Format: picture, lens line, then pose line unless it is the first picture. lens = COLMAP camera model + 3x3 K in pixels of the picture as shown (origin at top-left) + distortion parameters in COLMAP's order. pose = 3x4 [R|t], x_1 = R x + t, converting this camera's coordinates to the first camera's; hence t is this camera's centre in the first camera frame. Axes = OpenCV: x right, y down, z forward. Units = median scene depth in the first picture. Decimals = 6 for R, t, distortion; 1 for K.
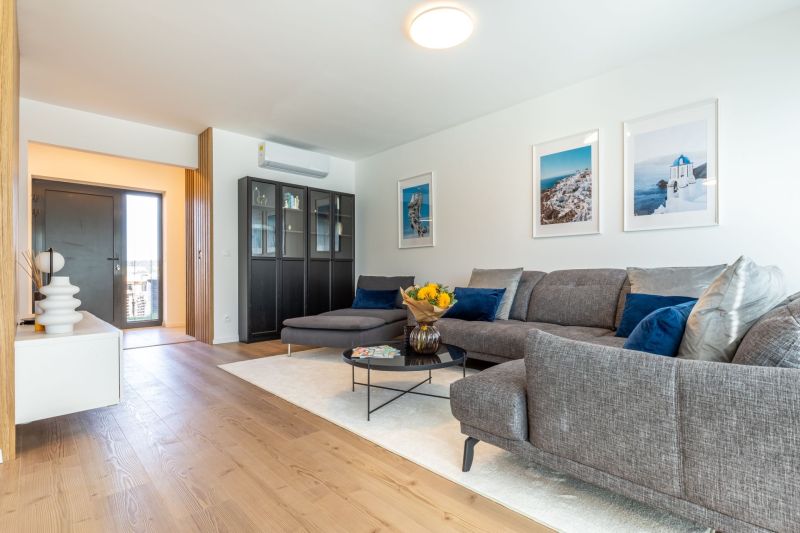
lens RADIAL K [[394.6, 0, 399.3], [0, 394.6, 271.1], [0, 0, 1]] dist [0.000093, -0.000512]
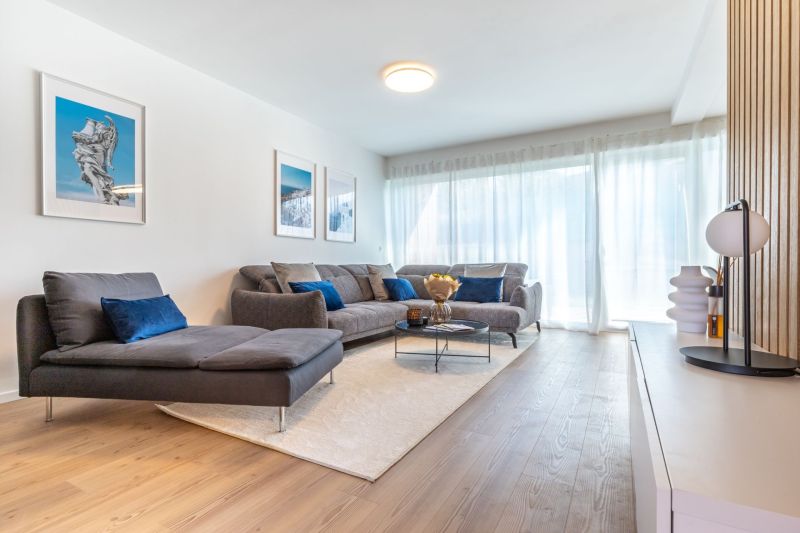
lens RADIAL K [[394.6, 0, 399.3], [0, 394.6, 271.1], [0, 0, 1]] dist [0.000093, -0.000512]
pose [[-0.302648, -0.002044, 0.953100, -0.867299], [0.002210, 0.999994, 0.002846, 0.014224], [-0.953100, 0.002967, -0.302642, 1.089731]]
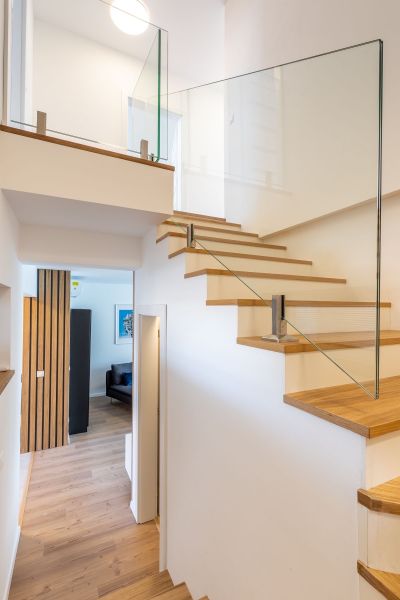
lens RADIAL K [[274.9, 0, 200.0], [0, 274.9, 300.0], [0, 0, 1]] dist [0.002860, 0.000426]
pose [[0.292282, 0.032633, 0.955775, -1.548651], [-0.003734, 0.999449, -0.032982, -0.313028], [-0.956325, 0.006071, 0.292243, 0.443175]]
